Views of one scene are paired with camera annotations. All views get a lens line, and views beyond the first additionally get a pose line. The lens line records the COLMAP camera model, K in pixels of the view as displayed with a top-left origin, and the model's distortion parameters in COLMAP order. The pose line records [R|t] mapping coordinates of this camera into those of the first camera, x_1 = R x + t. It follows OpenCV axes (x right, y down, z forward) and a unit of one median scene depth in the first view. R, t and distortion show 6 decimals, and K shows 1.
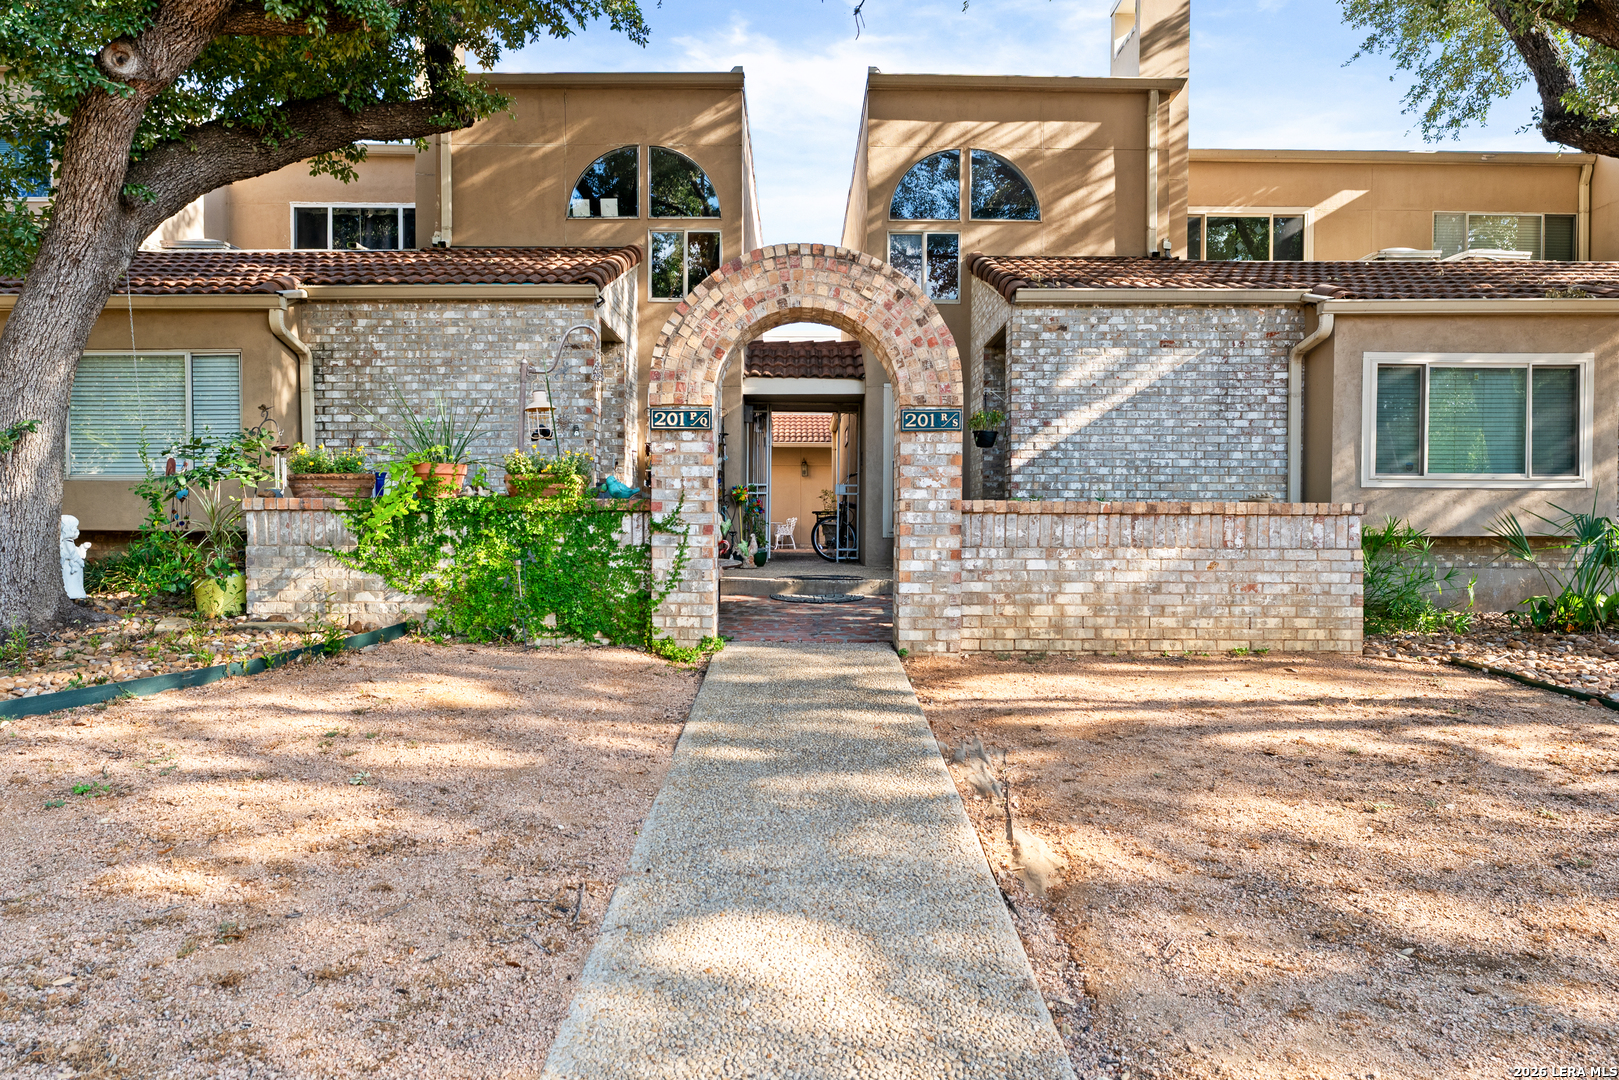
lens RADIAL K [[1003.4, 0, 808.3], [0, 1003.4, 539.5], [0, 0, 1]] dist [-0.001932, 0.001657]
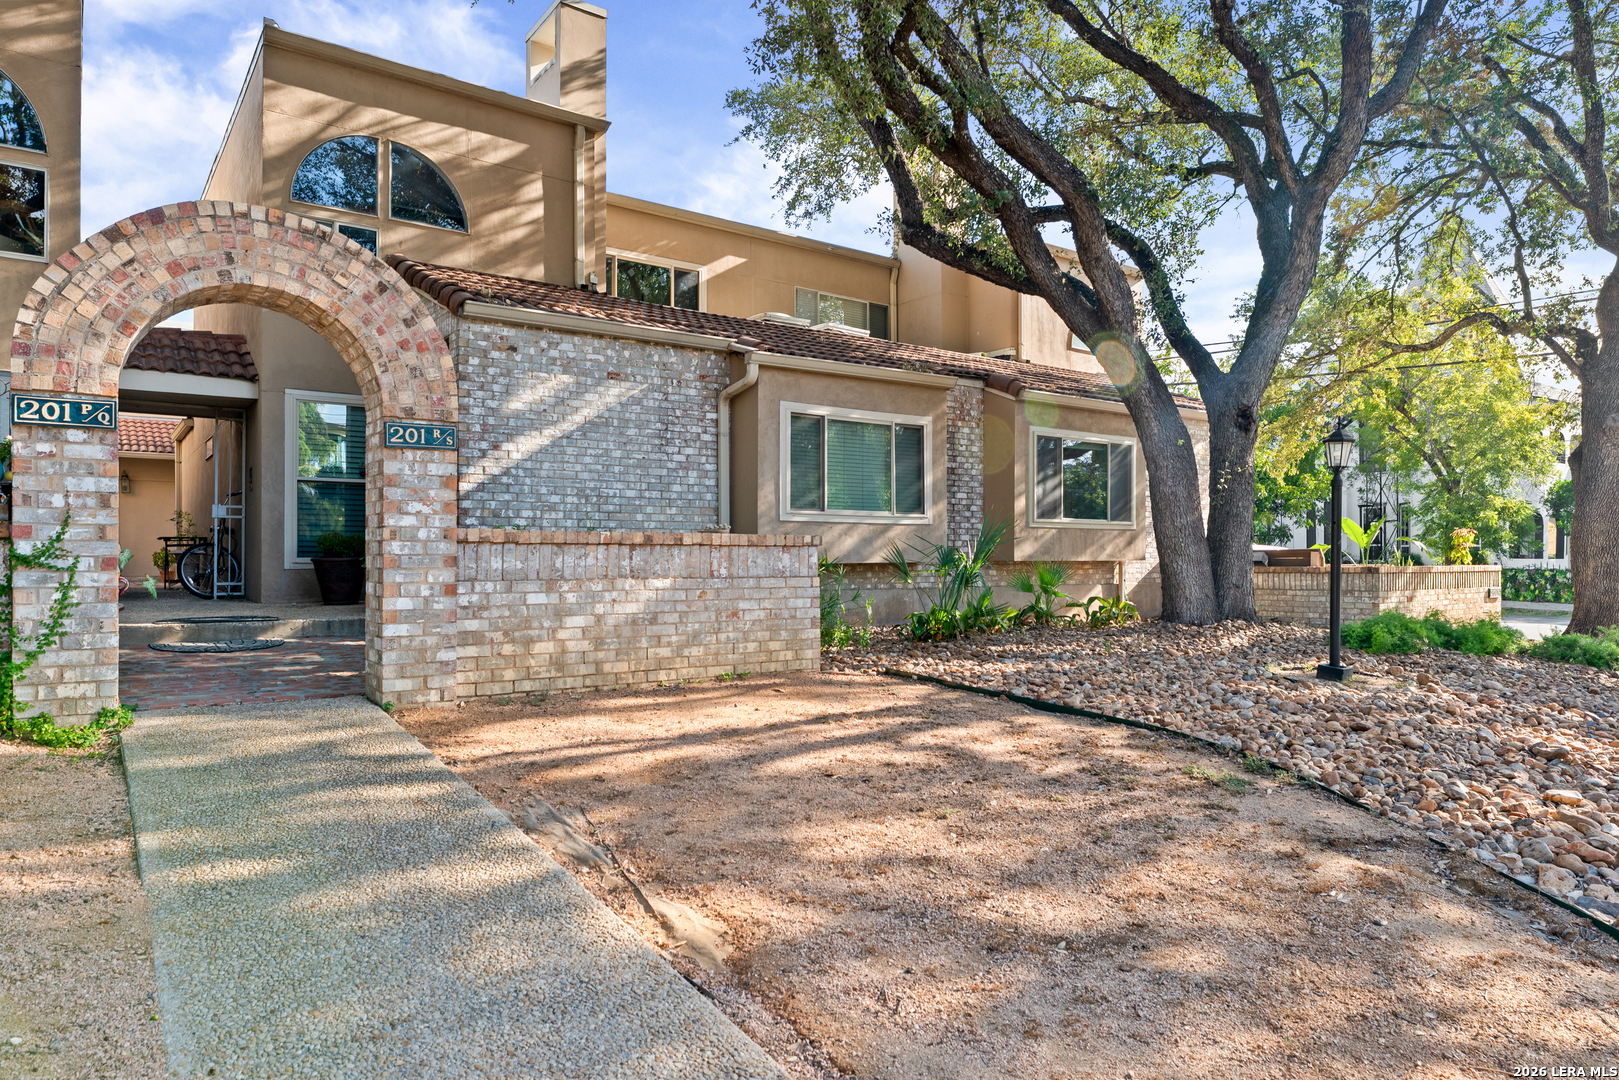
lens RADIAL K [[1003.4, 0, 809.2], [0, 1003.4, 542.1], [0, 0, 1]] dist [-0.001932, 0.001657]
pose [[0.815739, 0.004715, 0.578402, -0.104428], [0.009216, 0.999734, -0.021148, -0.005256], [-0.578347, 0.022582, 0.815478, 0.094818]]
